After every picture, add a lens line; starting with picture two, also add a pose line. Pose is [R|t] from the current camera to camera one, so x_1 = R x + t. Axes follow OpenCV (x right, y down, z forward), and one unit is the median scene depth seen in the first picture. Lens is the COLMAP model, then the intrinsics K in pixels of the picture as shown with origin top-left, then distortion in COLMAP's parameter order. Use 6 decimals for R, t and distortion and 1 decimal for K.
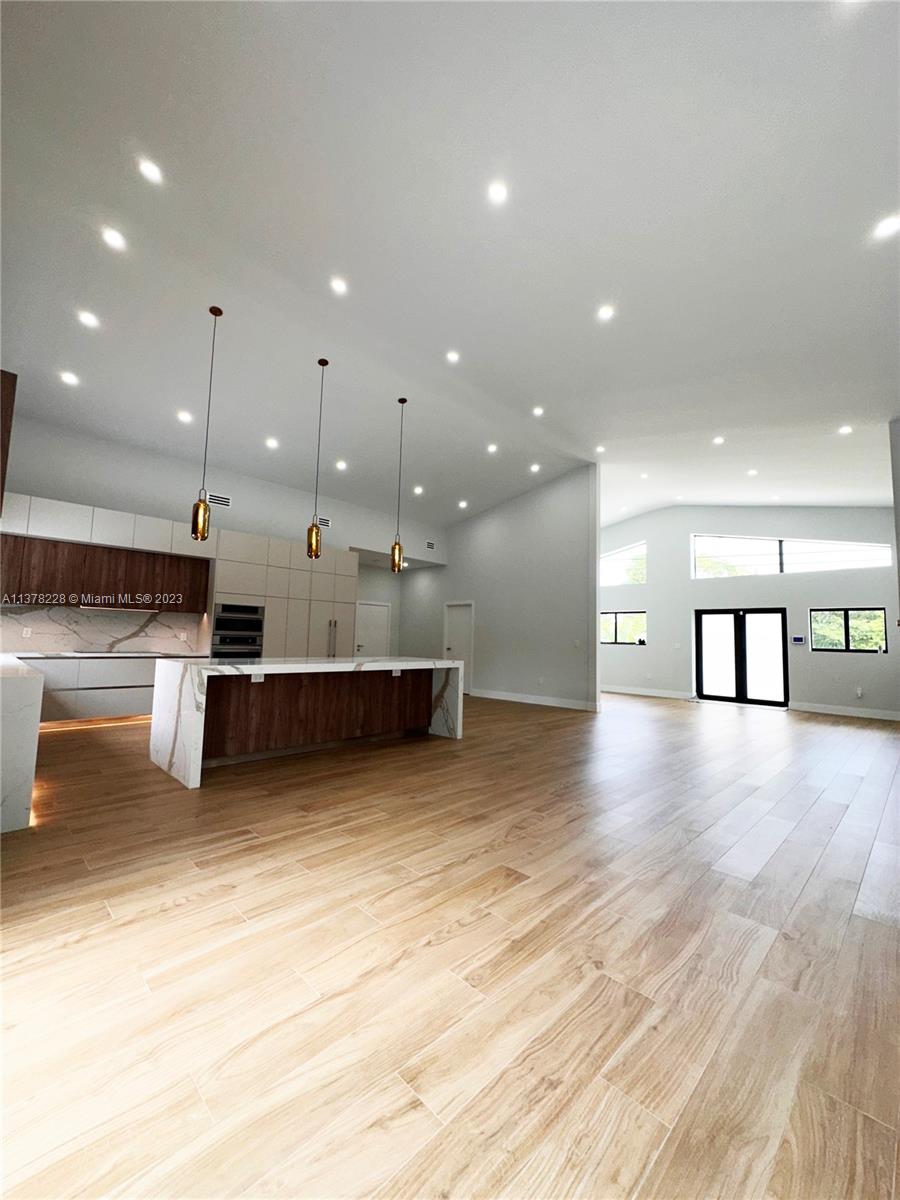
lens RADIAL K [[472.5, 0, 453.5], [0, 472.5, 603.2], [0, 0, 1]] dist [-0.006741, 0.000019]
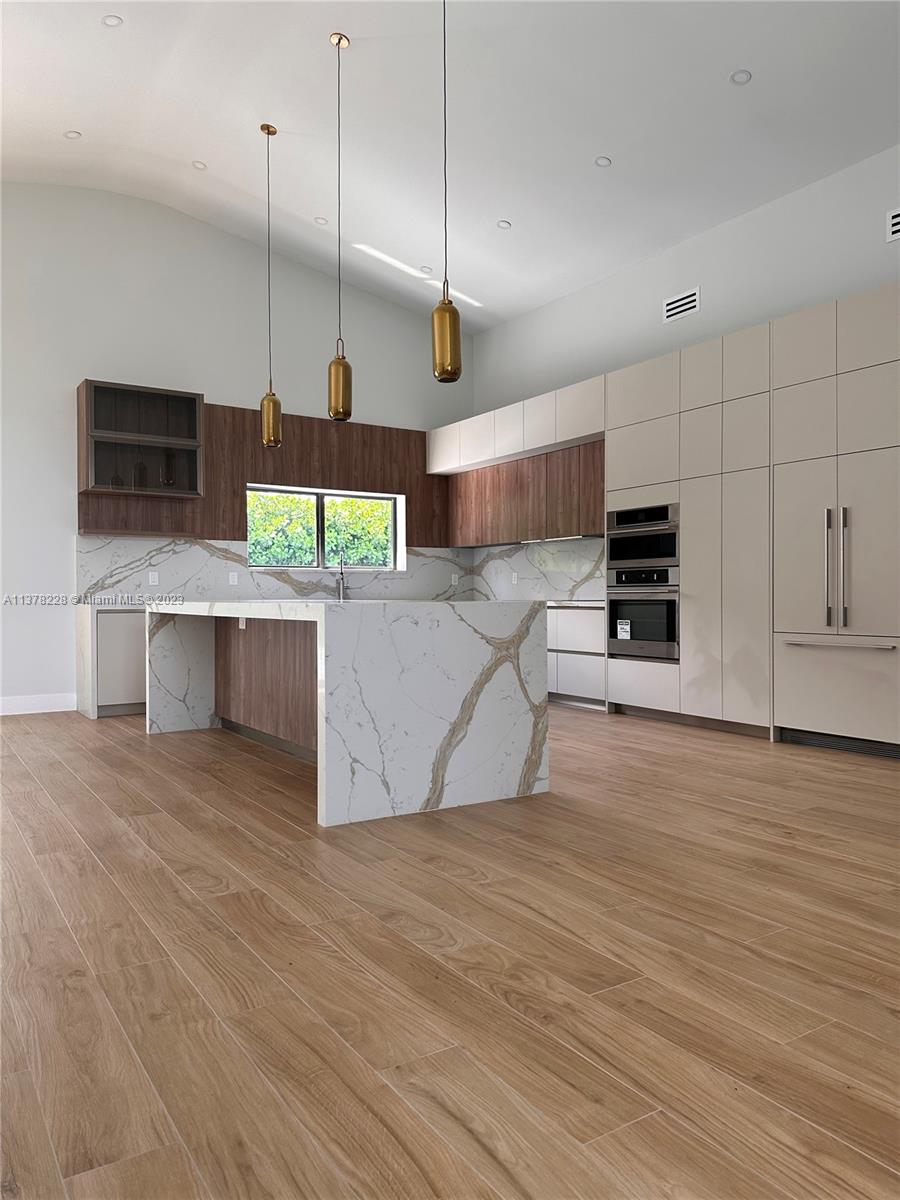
lens RADIAL K [[841.1, 0, 447.5], [0, 841.1, 600.1], [0, 0, 1]] dist [0.003456, -0.000292]
pose [[-0.220689, -0.019376, -0.975152, 0.496895], [0.071127, 0.996821, -0.035903, 0.127066], [0.972747, -0.077283, -0.218610, 1.041561]]
